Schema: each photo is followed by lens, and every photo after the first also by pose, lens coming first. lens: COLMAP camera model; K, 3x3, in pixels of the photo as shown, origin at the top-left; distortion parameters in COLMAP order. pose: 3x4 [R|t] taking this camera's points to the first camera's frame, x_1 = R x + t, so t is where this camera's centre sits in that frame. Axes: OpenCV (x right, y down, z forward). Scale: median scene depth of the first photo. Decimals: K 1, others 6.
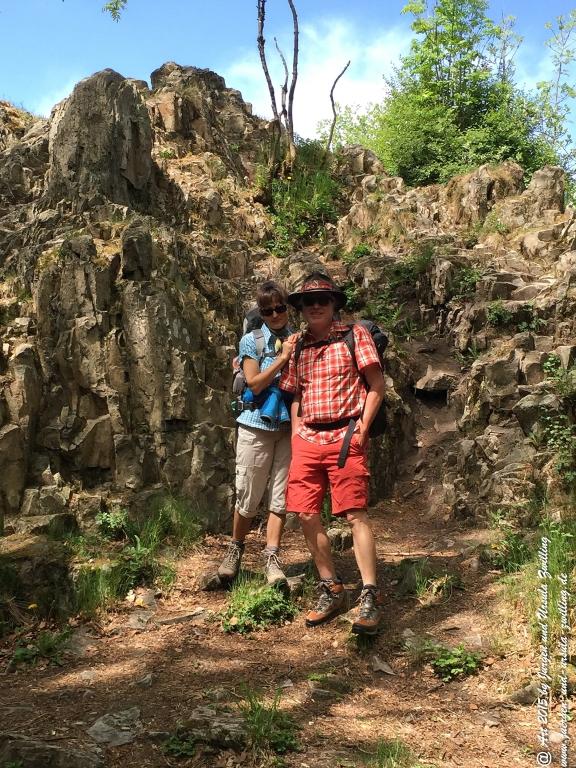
lens RADIAL K [[1256.8, 0, 288.3], [0, 1256.8, 383.8], [0, 0, 1]] dist [0.080615, 0.000000]
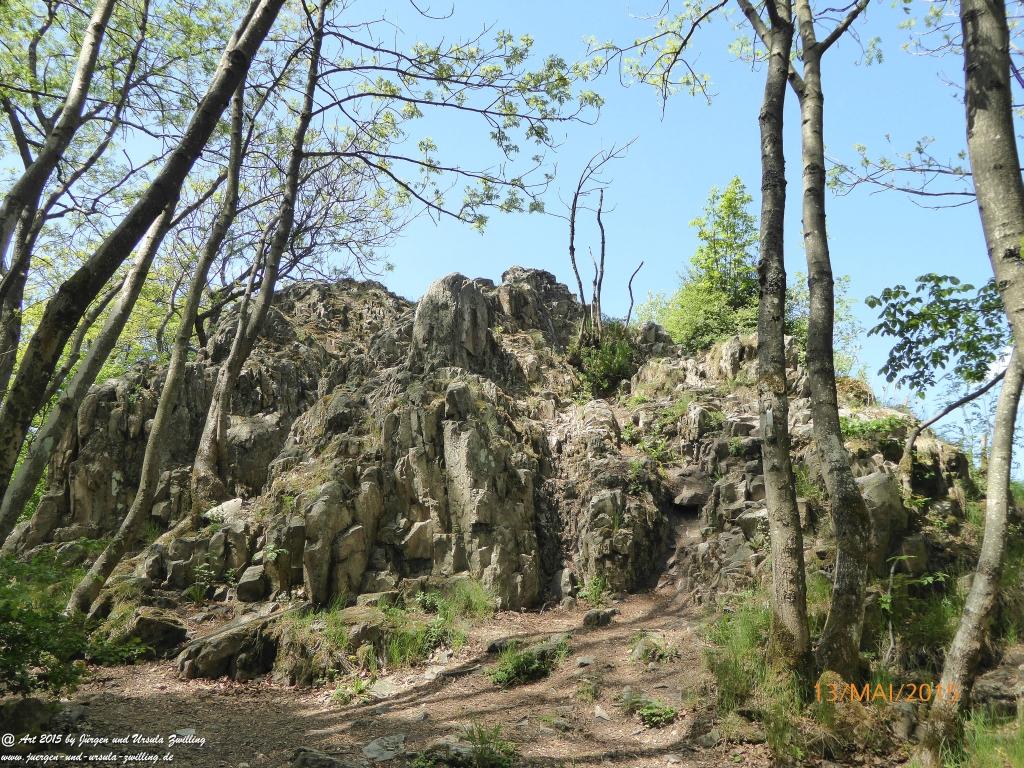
lens RADIAL K [[963.6, 0, 512.1], [0, 963.6, 378.4], [0, 0, 1]] dist [0.044061, 0.000000]
pose [[0.989501, -0.008068, -0.144300, 0.079939], [-0.010915, 0.991418, -0.130277, 0.007300], [0.144113, 0.130484, 0.980921, -0.025665]]
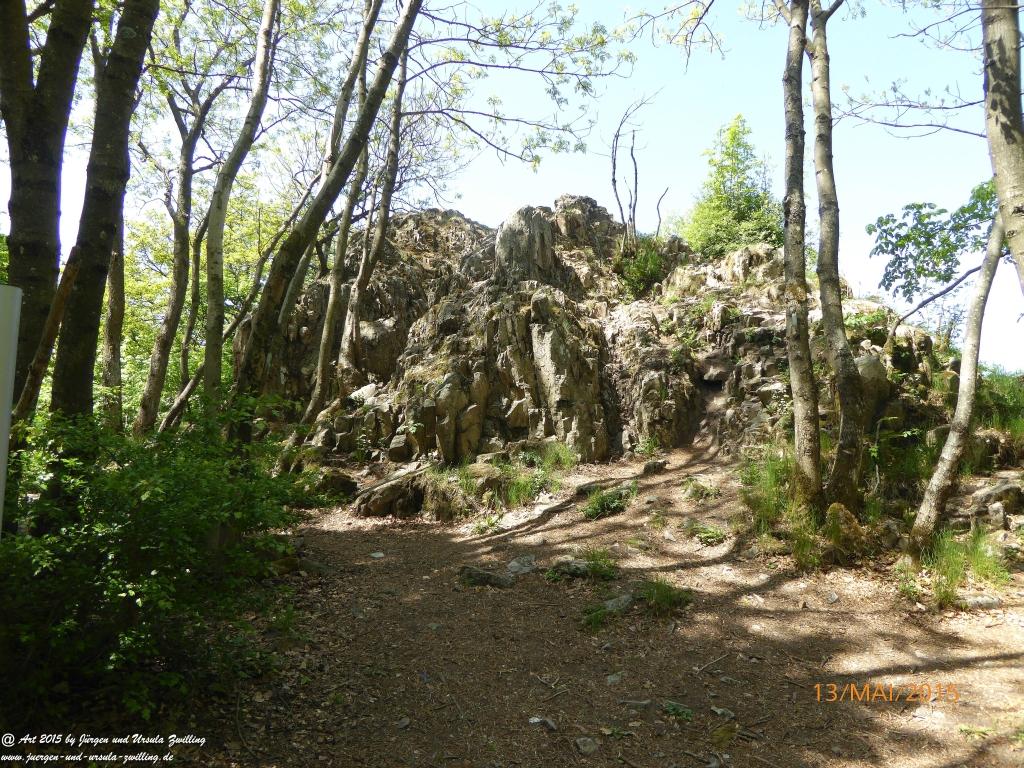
lens RADIAL K [[752.7, 0, 512.9], [0, 752.7, 377.6], [0, 0, 1]] dist [-0.008690, 0.023499]
pose [[0.982665, -0.018261, -0.184491, 0.034533], [0.019680, 0.999789, 0.005860, -0.009887], [0.184345, -0.009389, 0.982817, -0.064003]]
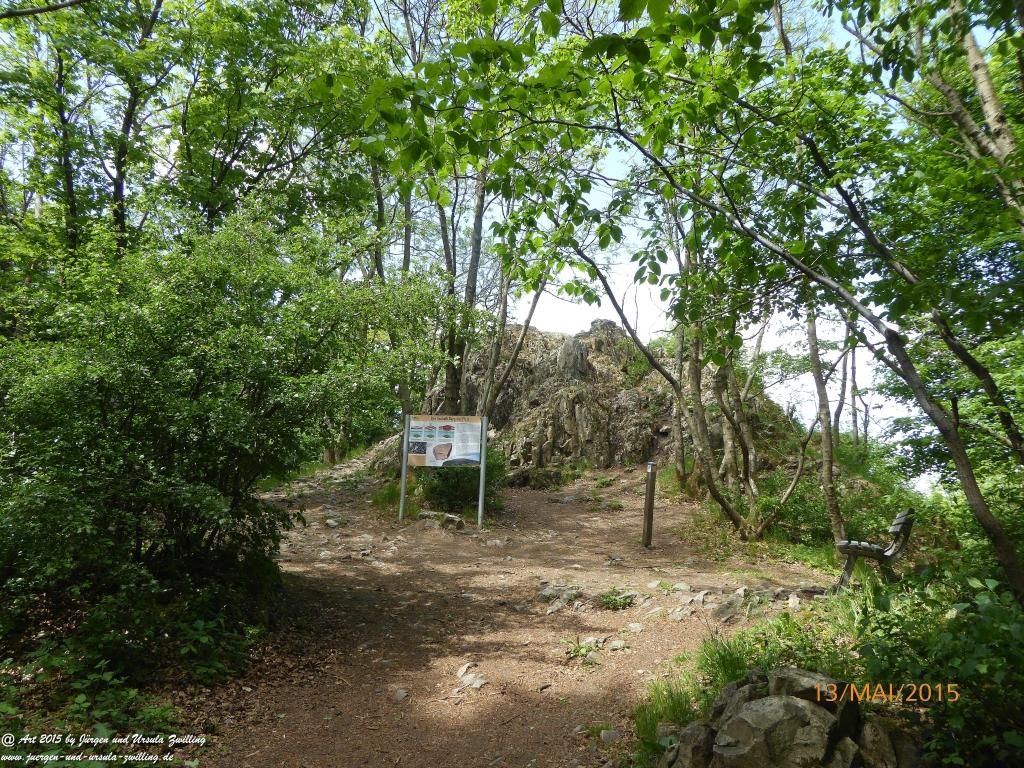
lens RADIAL K [[752.7, 0, 514.0], [0, 752.7, 383.4], [0, 0, 1]] dist [-0.008690, 0.023499]
pose [[0.969660, -0.012501, -0.244139, 0.220498], [0.001959, 0.999057, -0.043376, -0.039530], [0.244451, 0.041582, 0.968770, -1.135831]]
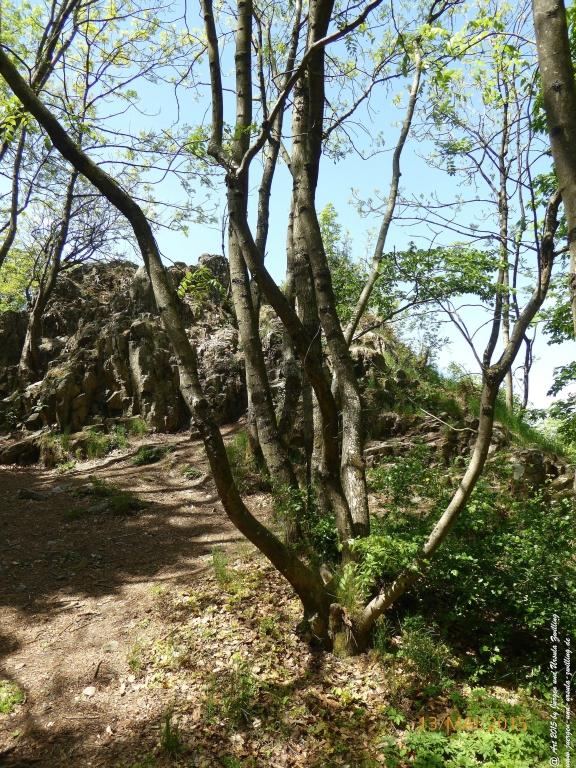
lens RADIAL K [[564.5, 0, 284.7], [0, 564.5, 382.6], [0, 0, 1]] dist [-0.008690, 0.023499]
pose [[0.992681, -0.002023, -0.120748, 0.302269], [0.002192, 0.999997, 0.001274, 0.006555], [0.120745, -0.001529, 0.992682, -0.159577]]
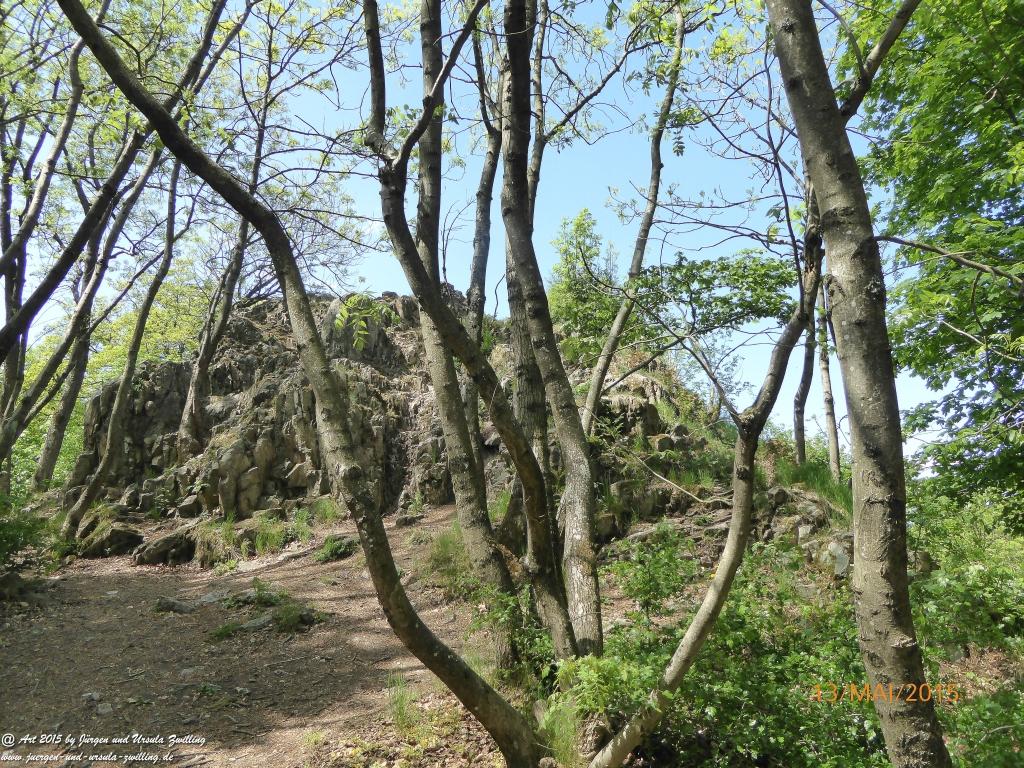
lens RADIAL K [[752.7, 0, 504.1], [0, 752.7, 377.9], [0, 0, 1]] dist [-0.008690, 0.023499]
pose [[0.983471, -0.043462, -0.175772, 0.336244], [0.027279, 0.995250, -0.093456, 0.010519], [0.178998, 0.087117, 0.979985, -0.145099]]
